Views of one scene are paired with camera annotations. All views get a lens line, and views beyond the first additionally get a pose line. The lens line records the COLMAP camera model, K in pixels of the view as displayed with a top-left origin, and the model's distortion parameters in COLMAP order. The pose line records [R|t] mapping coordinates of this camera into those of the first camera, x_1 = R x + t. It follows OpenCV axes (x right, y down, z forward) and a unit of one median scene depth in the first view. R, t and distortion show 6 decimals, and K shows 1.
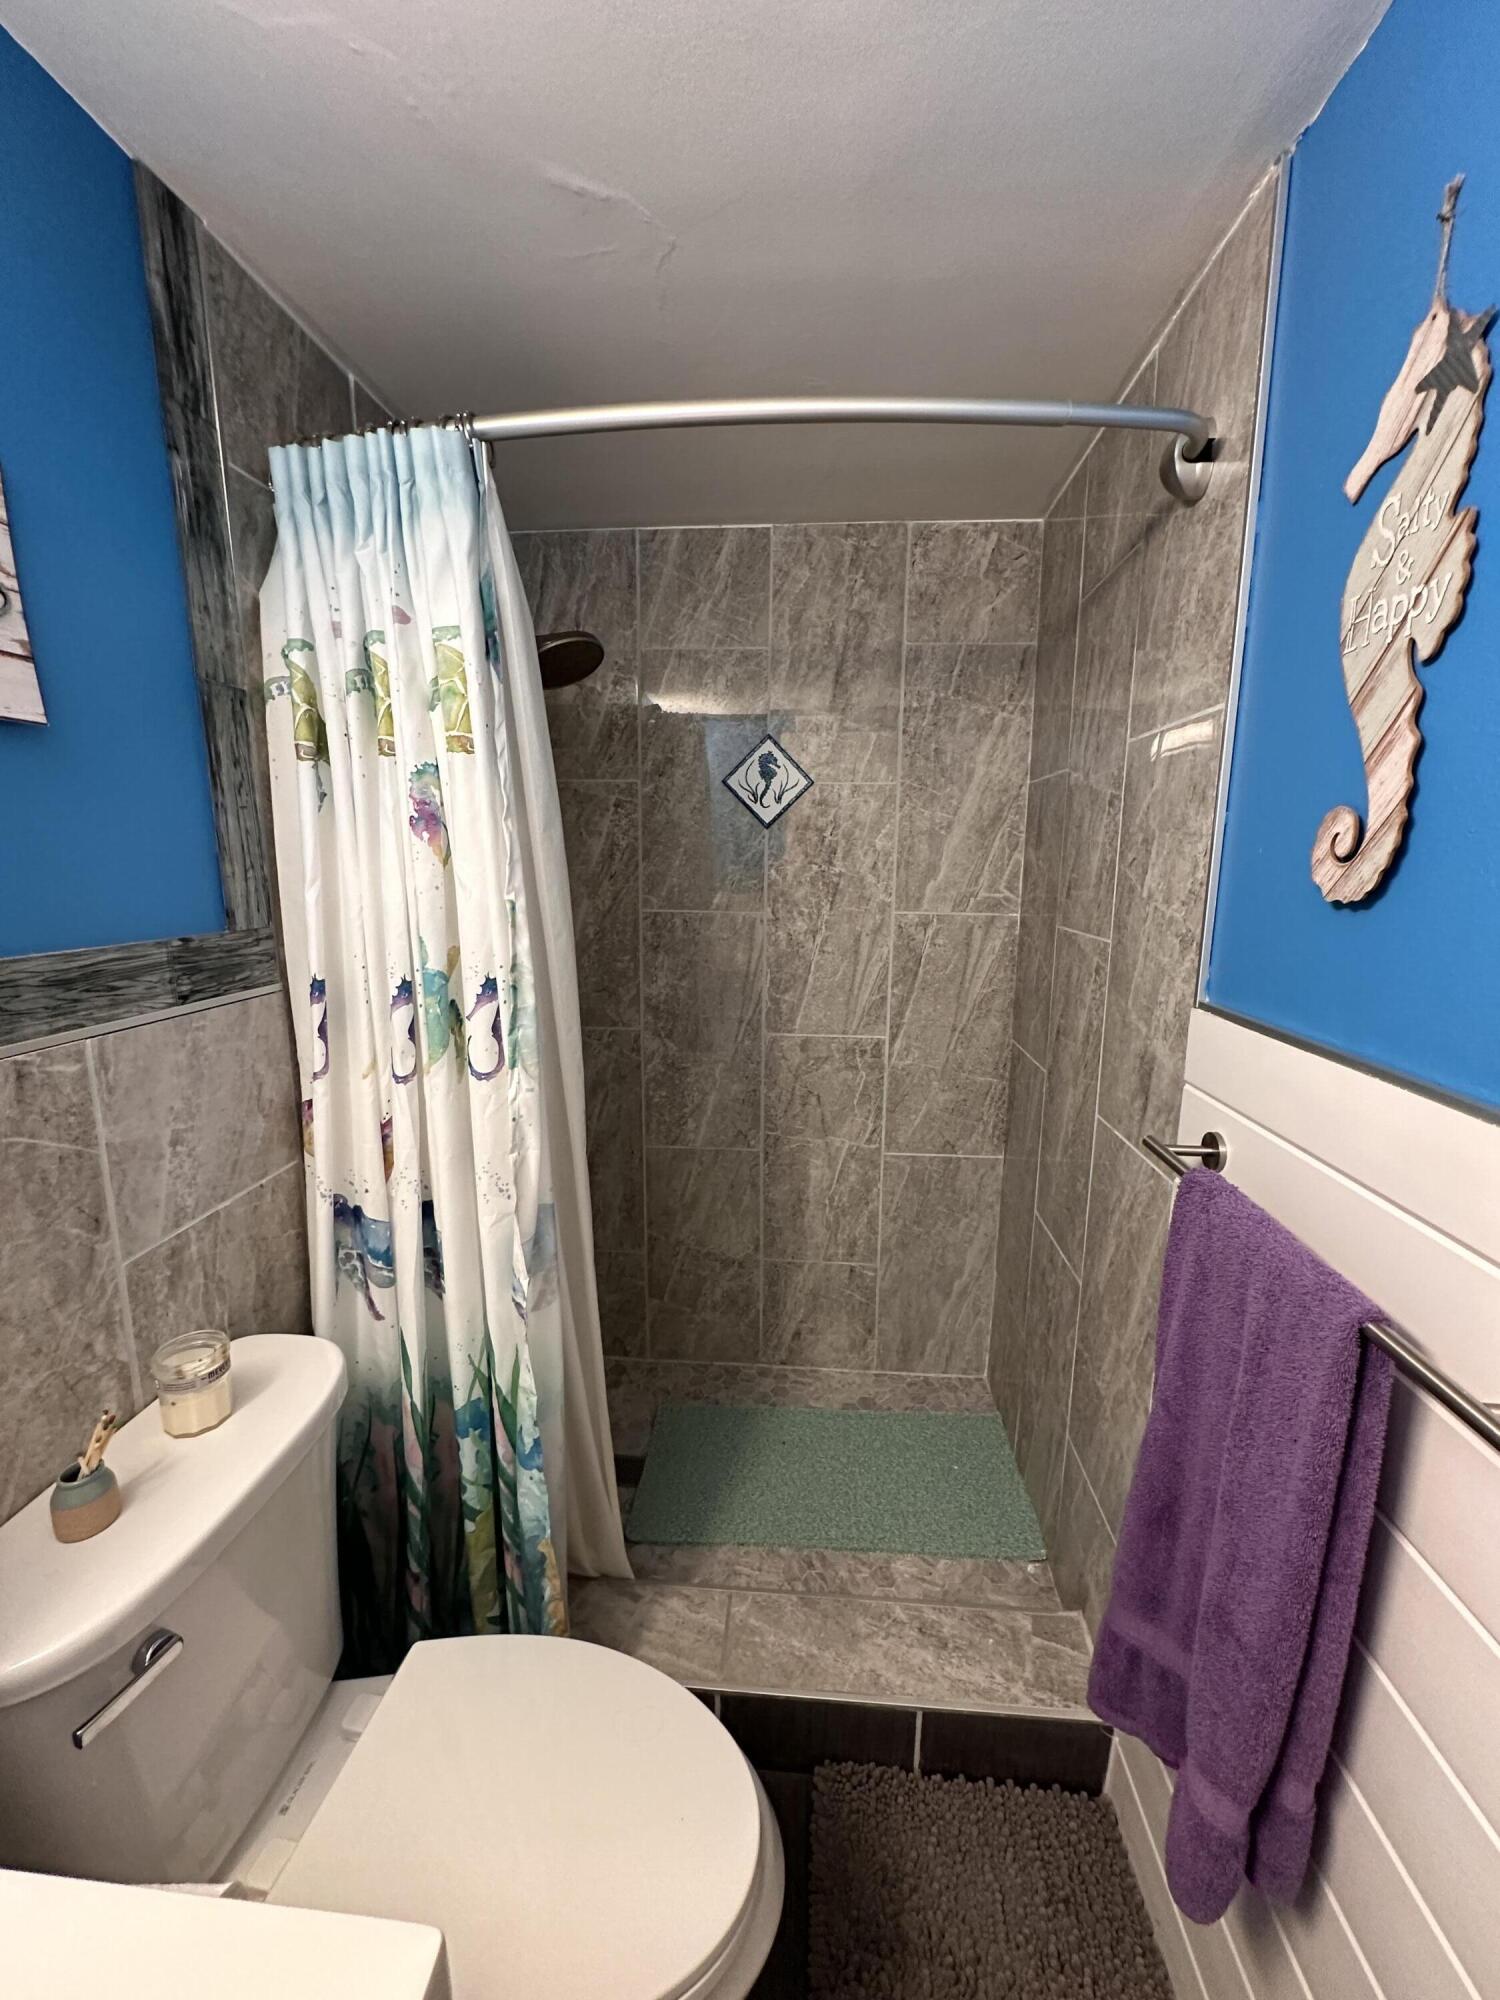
lens RADIAL K [[800.2, 0, 750.0], [0, 800.2, 1000.0], [0, 0, 1]] dist [-0.003570, 0.000712]
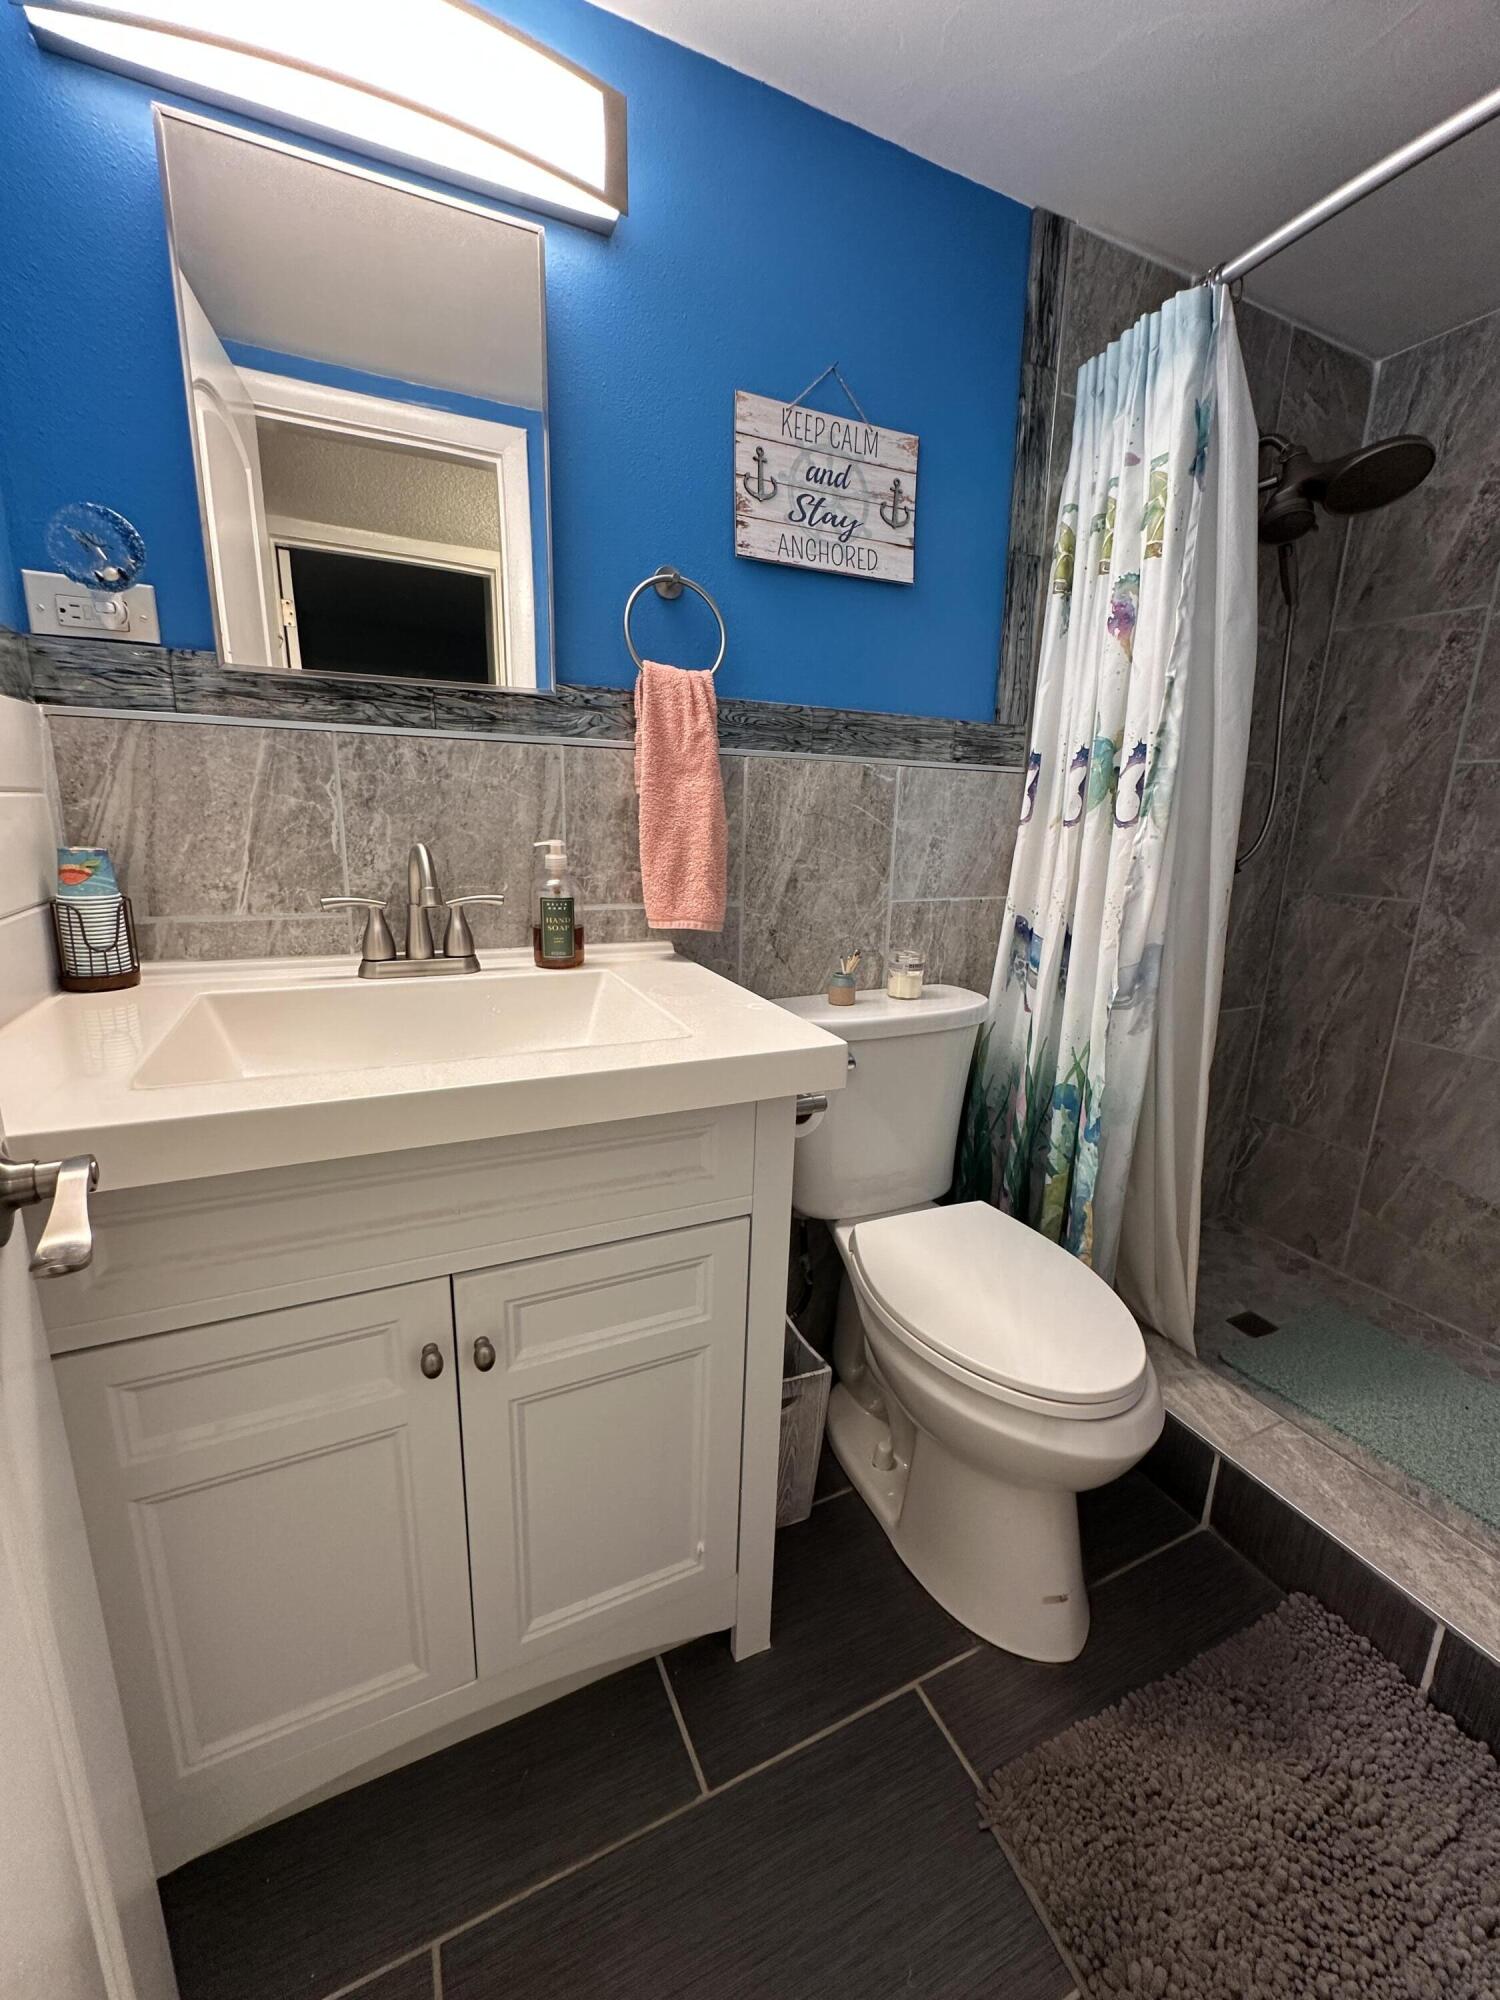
lens RADIAL K [[797.0, 0, 750.0], [0, 797.0, 1000.0], [0, 0, 1]] dist [-0.005467, 0.000039]
pose [[0.502548, 0.210209, -0.838605, 0.503284], [-0.173509, 0.974778, 0.140364, 0.299055], [0.846959, 0.074966, 0.526346, -0.158607]]
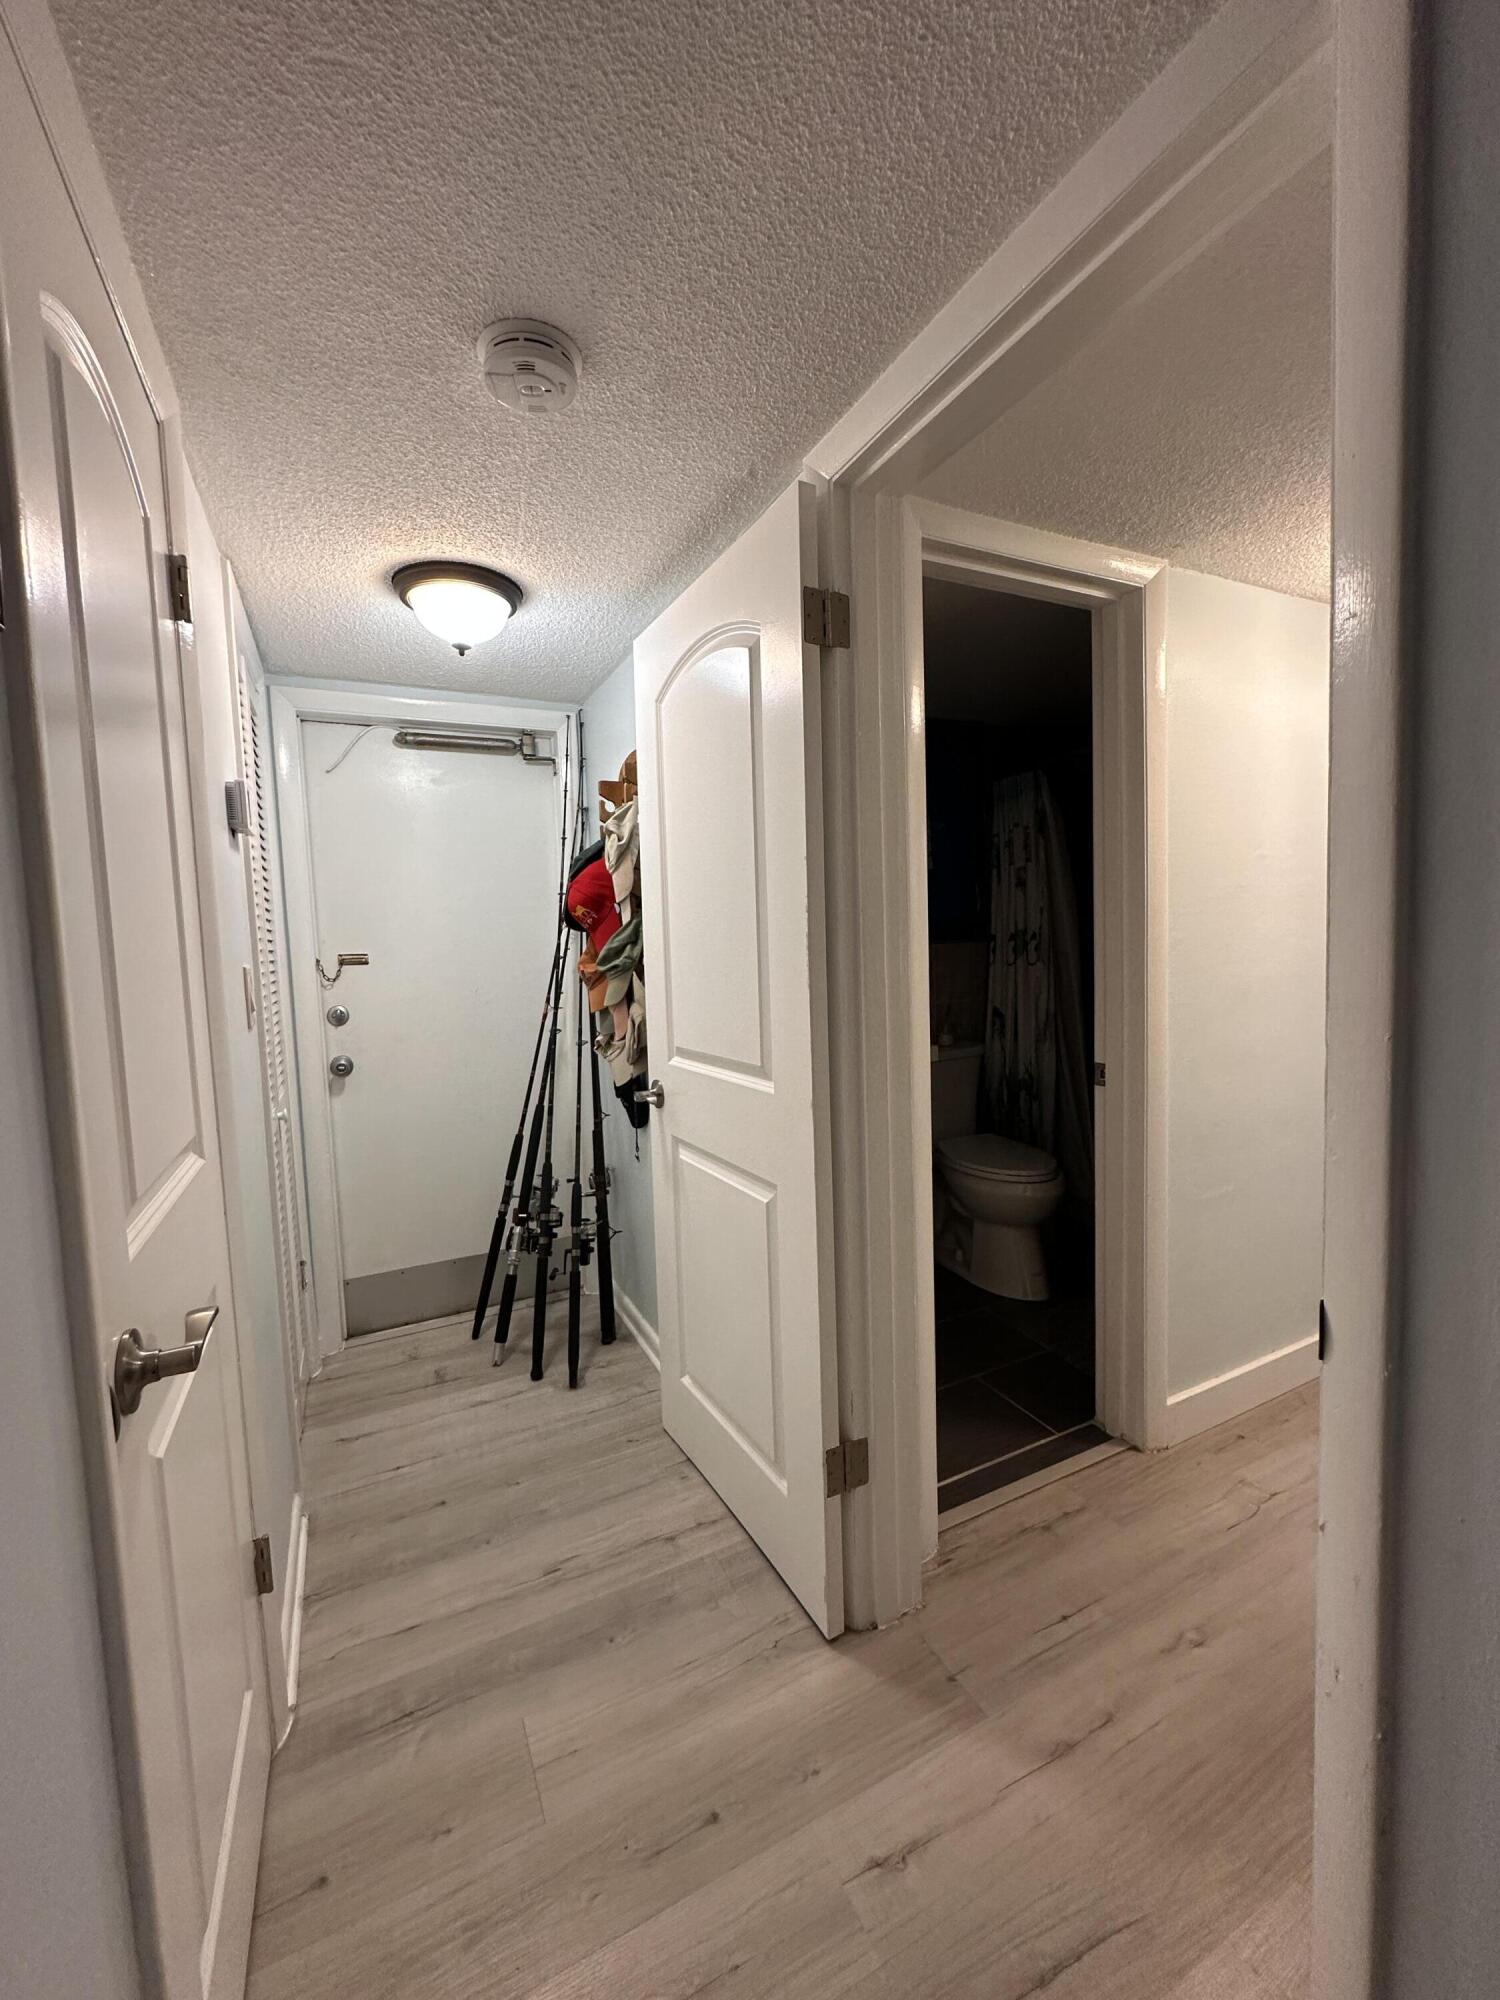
lens RADIAL K [[800.2, 0, 750.0], [0, 800.2, 1000.0], [0, 0, 1]] dist [-0.003570, 0.000712]
pose [[0.517389, 0.040356, -0.854798, 1.769385], [-0.111256, 0.993582, -0.020433, 0.423334], [0.848487, 0.105673, 0.518558, -1.526896]]
